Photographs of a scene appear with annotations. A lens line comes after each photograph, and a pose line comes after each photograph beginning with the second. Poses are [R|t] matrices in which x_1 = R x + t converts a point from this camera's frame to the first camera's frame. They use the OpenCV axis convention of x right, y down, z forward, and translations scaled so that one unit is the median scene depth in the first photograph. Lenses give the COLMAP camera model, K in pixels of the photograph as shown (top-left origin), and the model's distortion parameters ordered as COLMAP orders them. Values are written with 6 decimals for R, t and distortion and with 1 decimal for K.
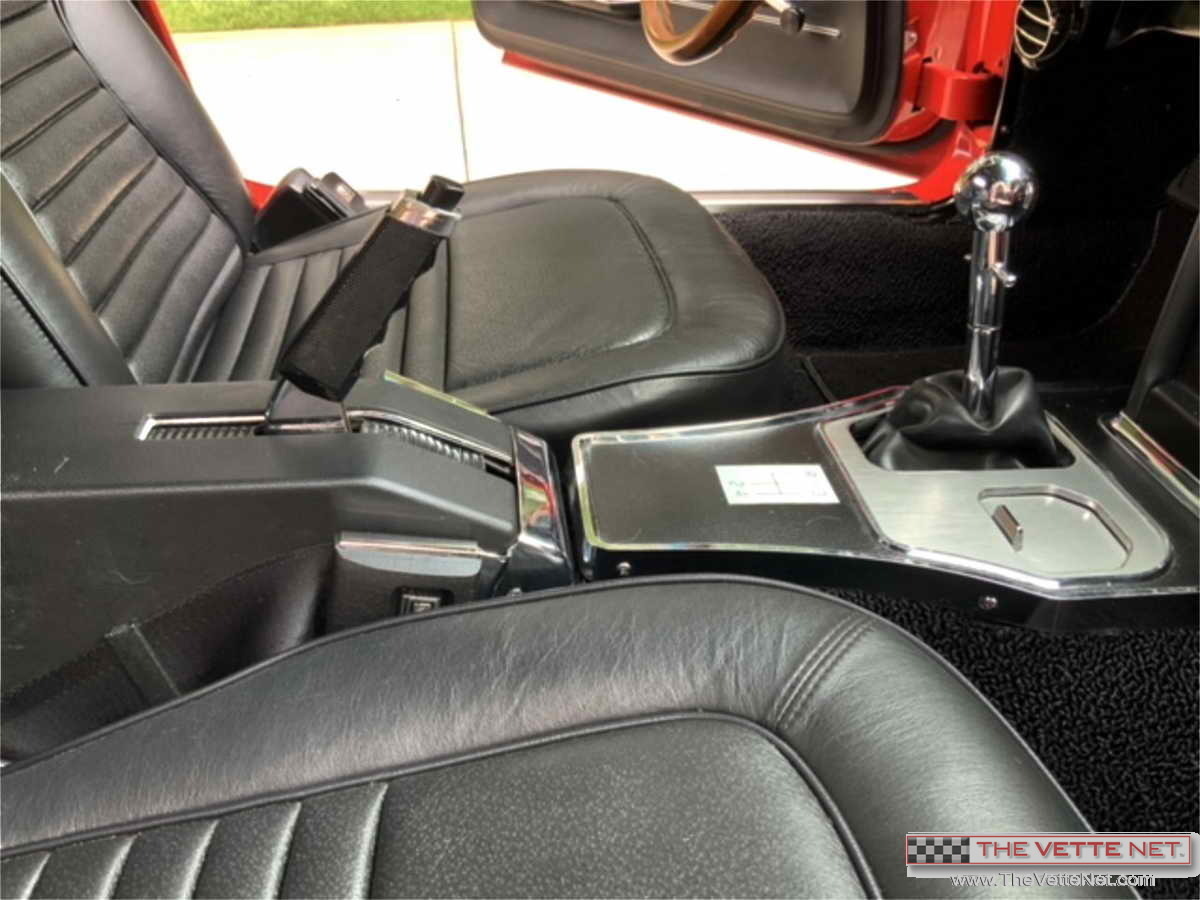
lens RADIAL K [[1017.5, 0, 600.0], [0, 1017.5, 450.0], [0, 0, 1]] dist [0.122917, -0.215298]
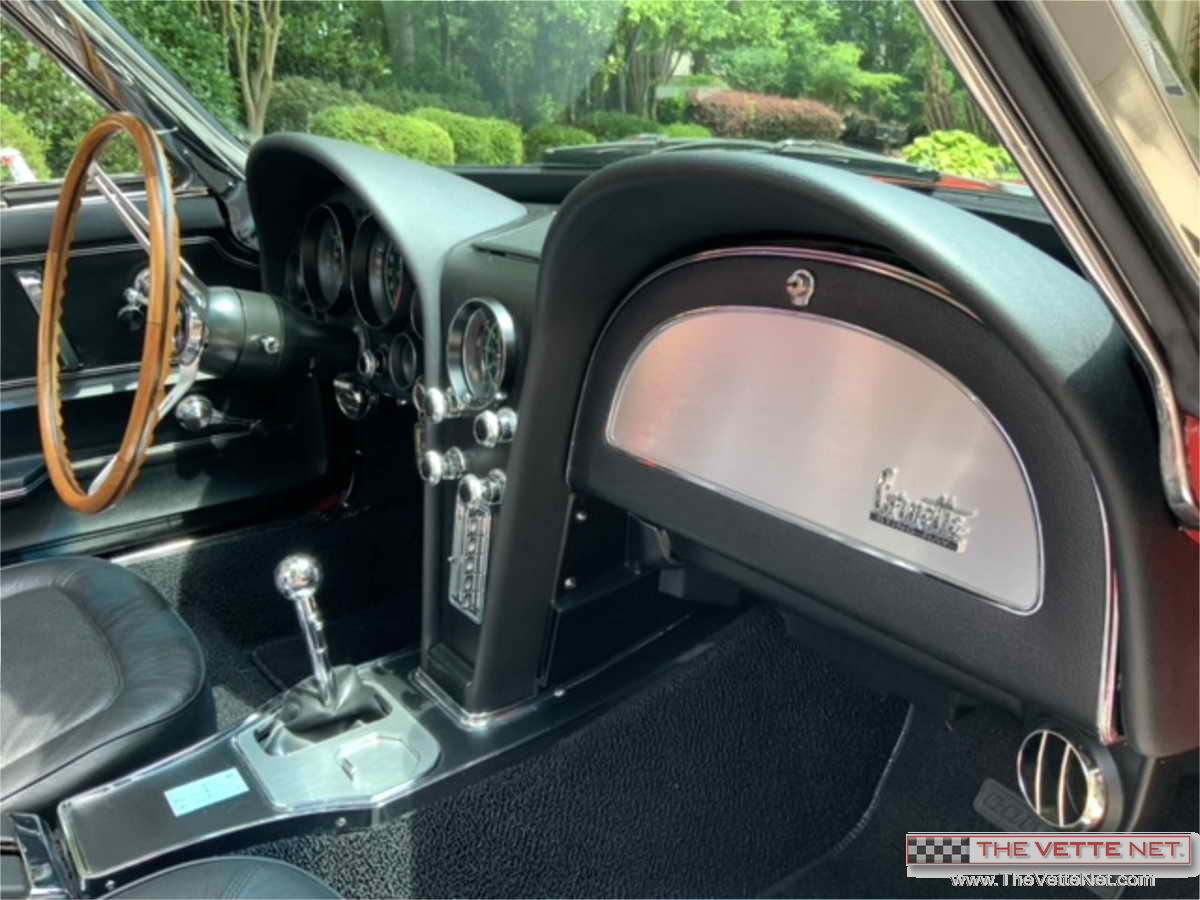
lens RADIAL K [[1020.9, 0, 636.0], [0, 1020.9, 437.9], [0, 0, 1]] dist [0.005508, -0.084342]
pose [[0.849250, -0.195367, 0.490516, 0.075776], [0.292086, 0.947759, -0.128217, -0.085516], [-0.439841, 0.252161, 0.861948, -0.728917]]
